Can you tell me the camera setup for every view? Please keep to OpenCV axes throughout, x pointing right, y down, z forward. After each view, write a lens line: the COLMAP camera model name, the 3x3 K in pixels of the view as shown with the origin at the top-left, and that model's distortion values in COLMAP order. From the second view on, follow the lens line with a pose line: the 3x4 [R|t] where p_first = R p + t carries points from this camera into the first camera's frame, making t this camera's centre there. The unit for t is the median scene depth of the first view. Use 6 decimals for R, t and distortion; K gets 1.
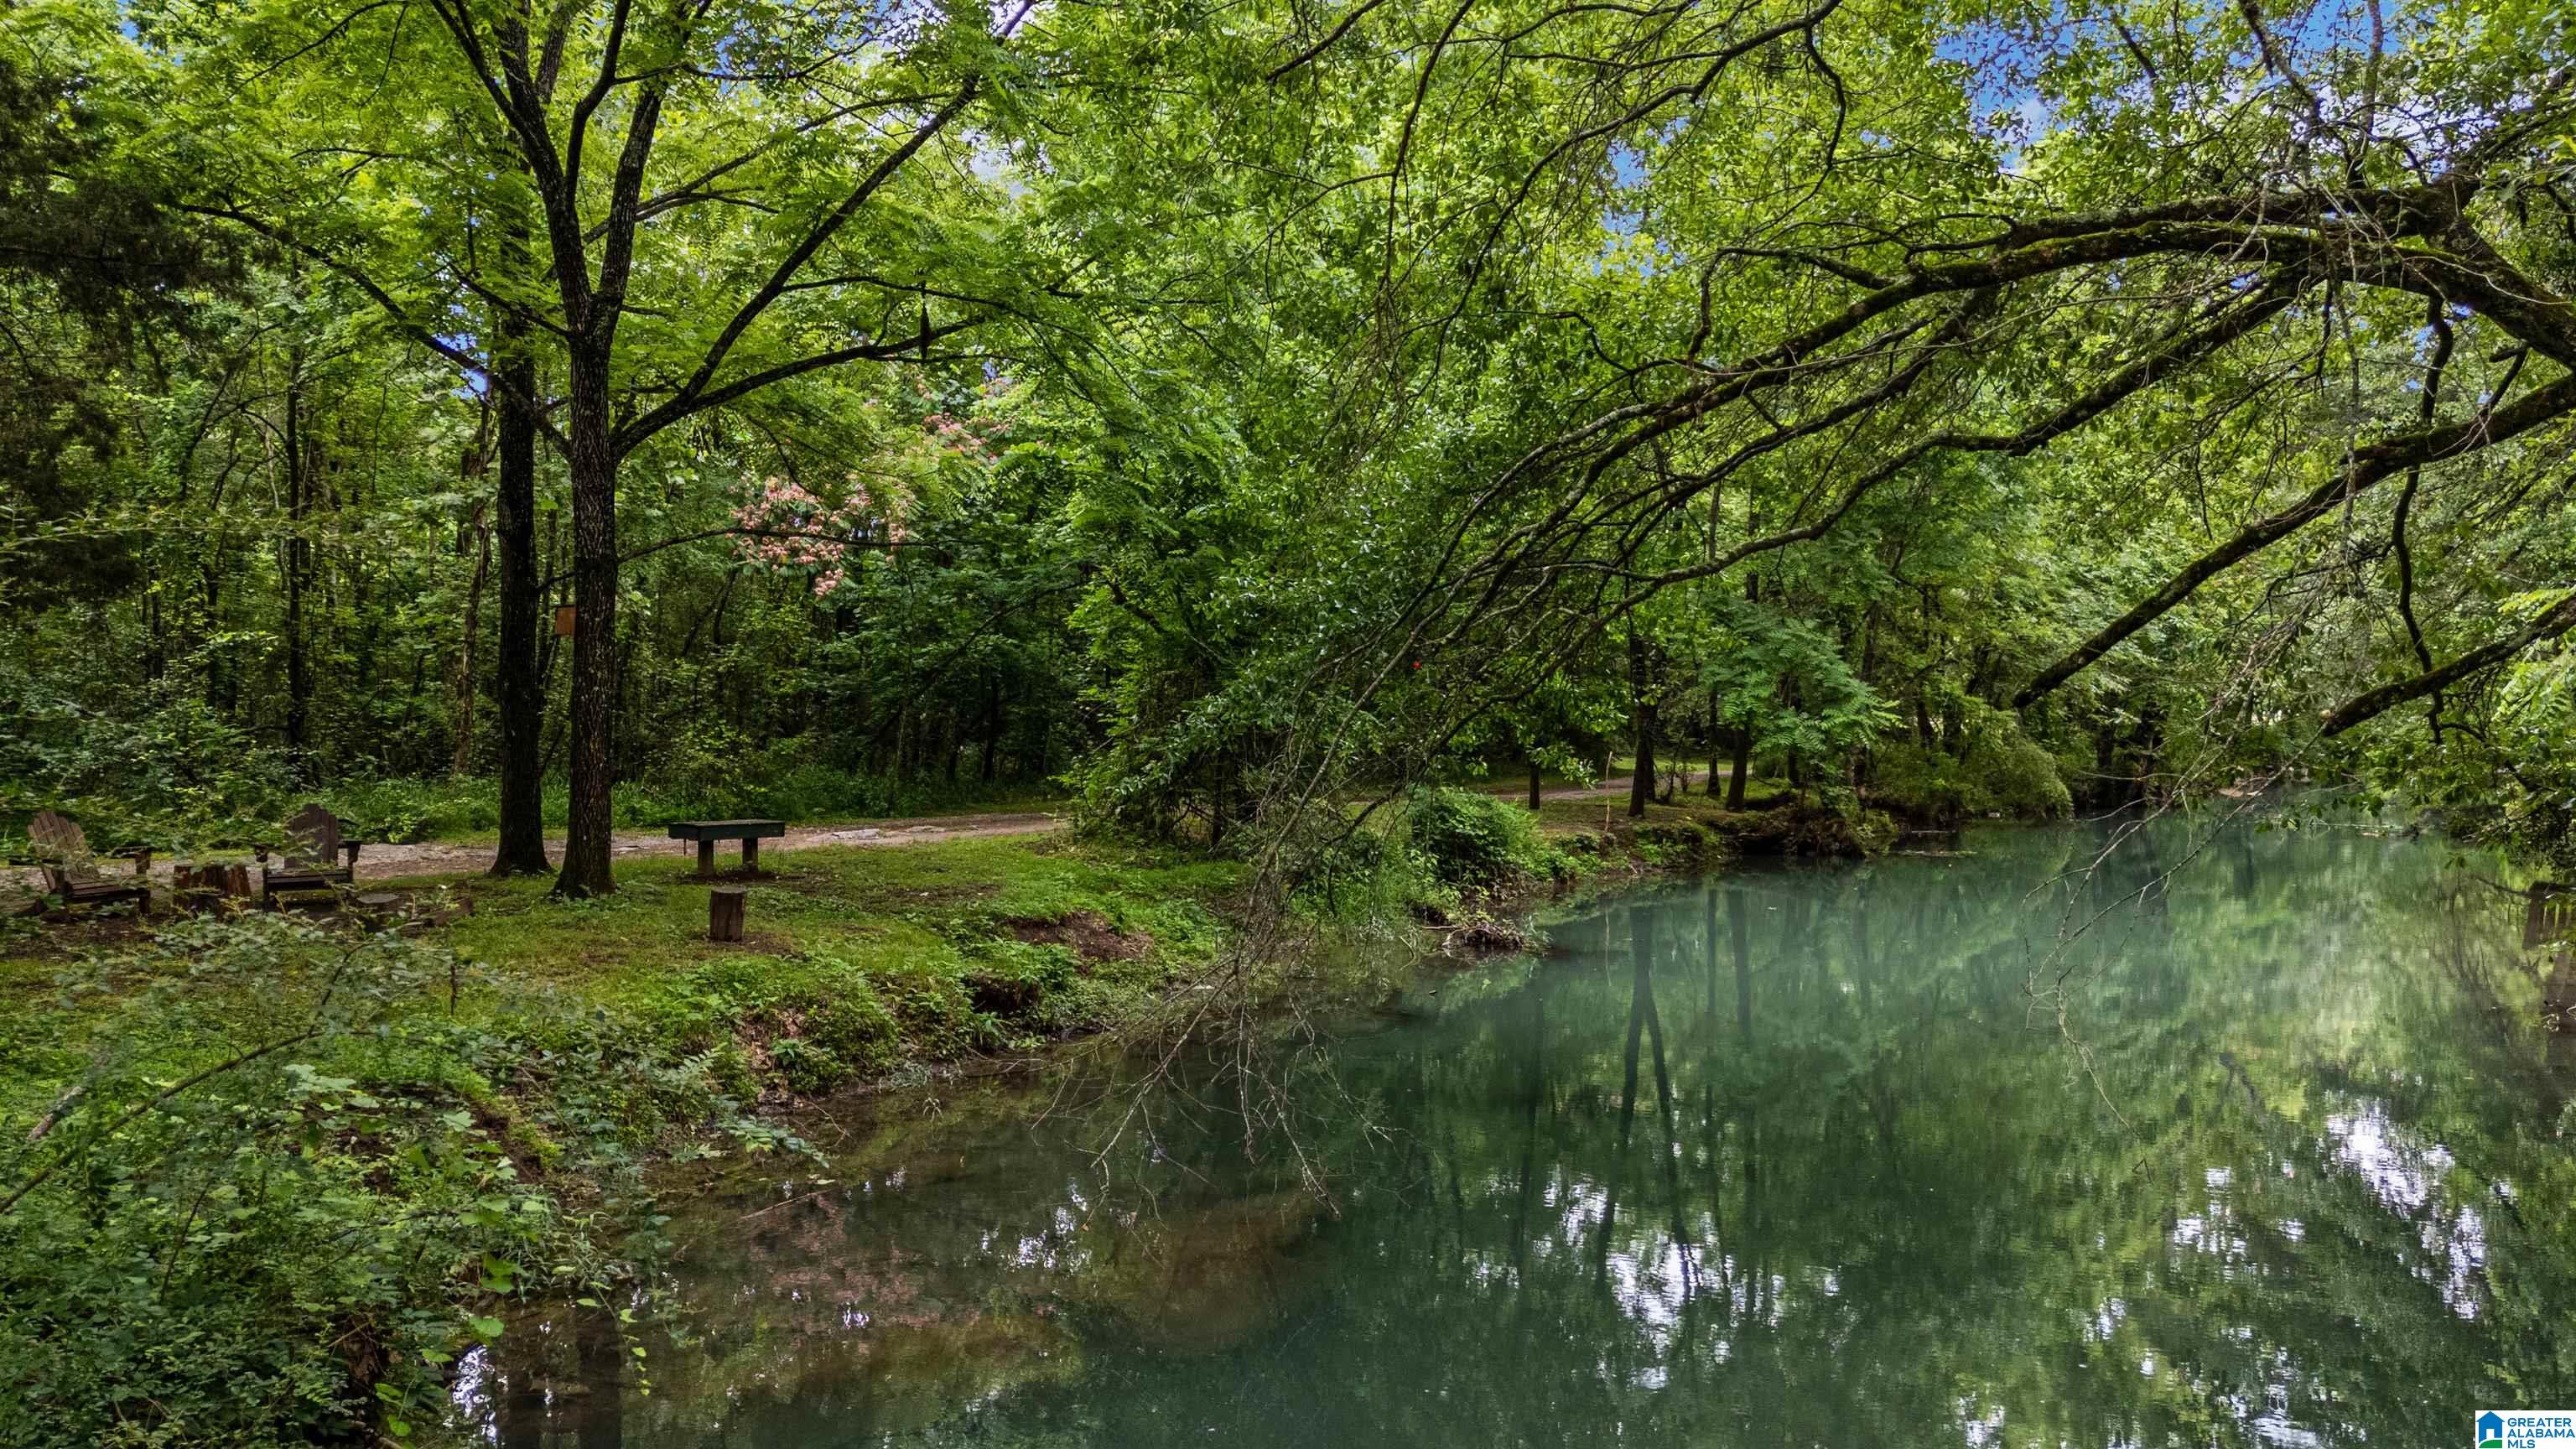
lens RADIAL K [[1844.3, 0, 1304.6], [0, 1844.3, 715.7], [0, 0, 1]] dist [0.025667, -0.006668]
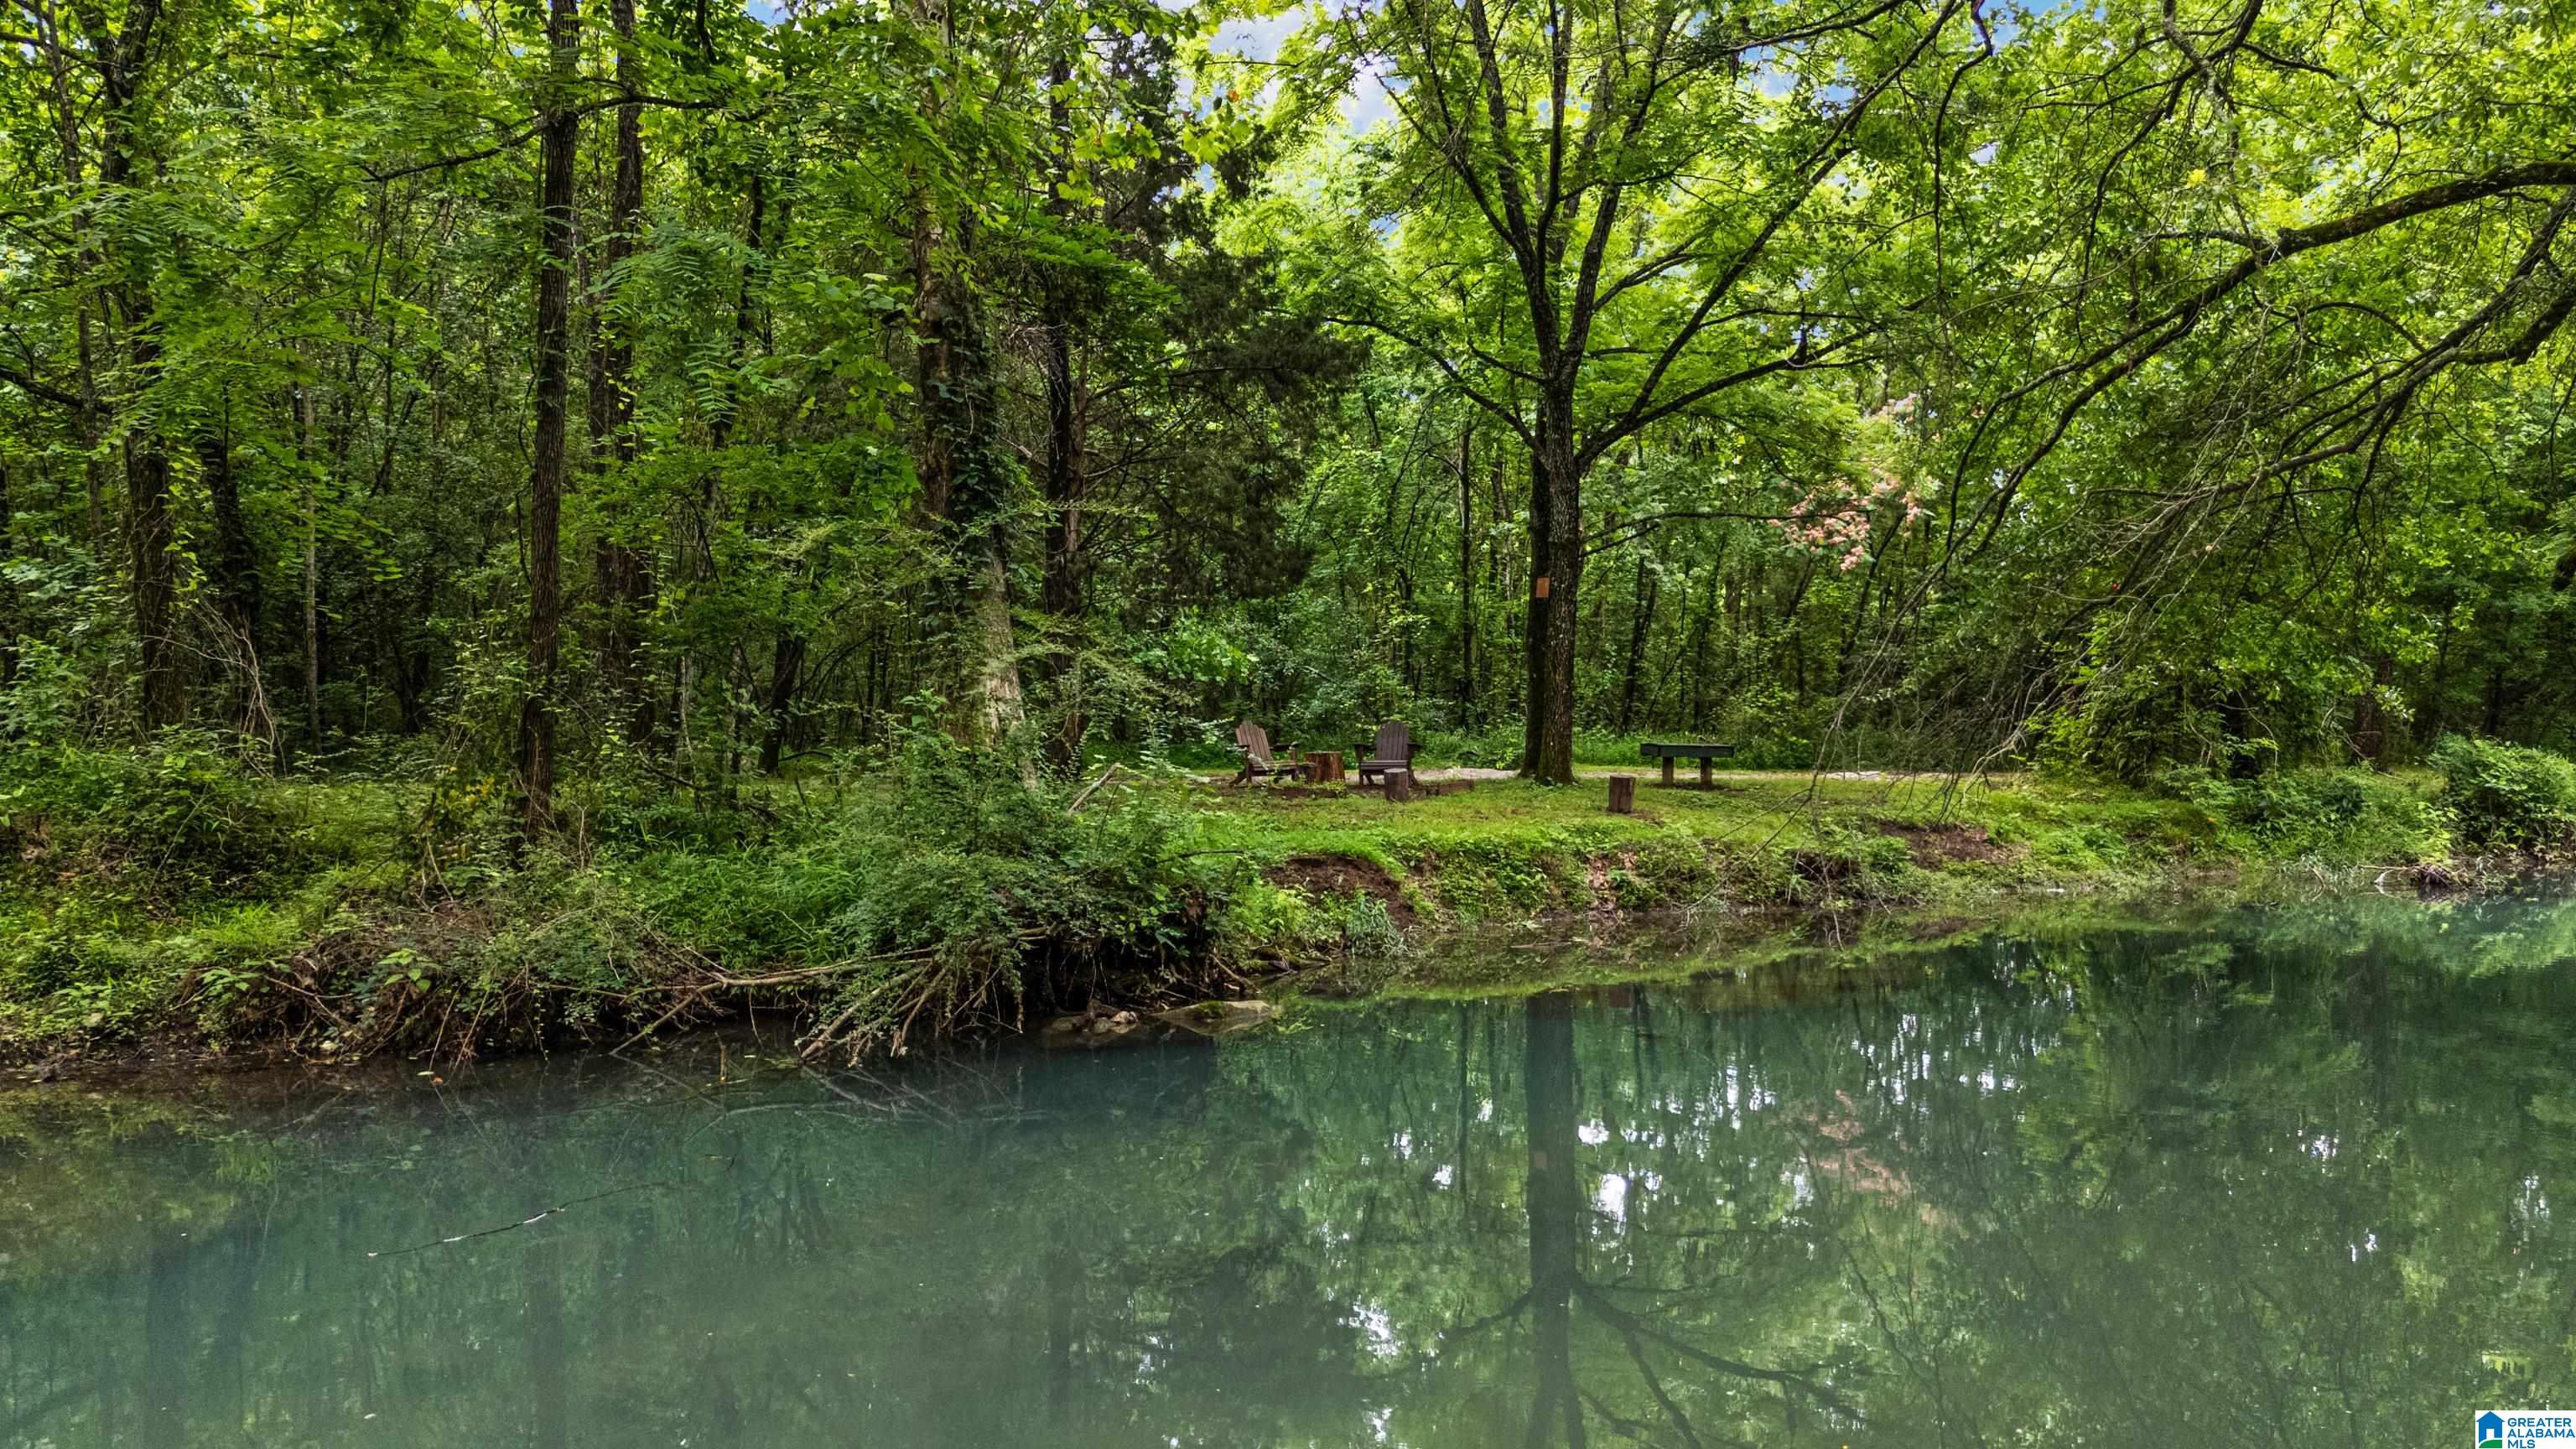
lens RADIAL K [[1844.3, 0, 1279.5], [0, 1844.3, 726.9], [0, 0, 1]] dist [0.025667, -0.006668]
pose [[0.783965, 0.004582, -0.620788, 0.274763], [-0.001400, 0.999983, 0.005614, 0.040847], [0.620803, -0.003532, 0.783958, -0.187022]]
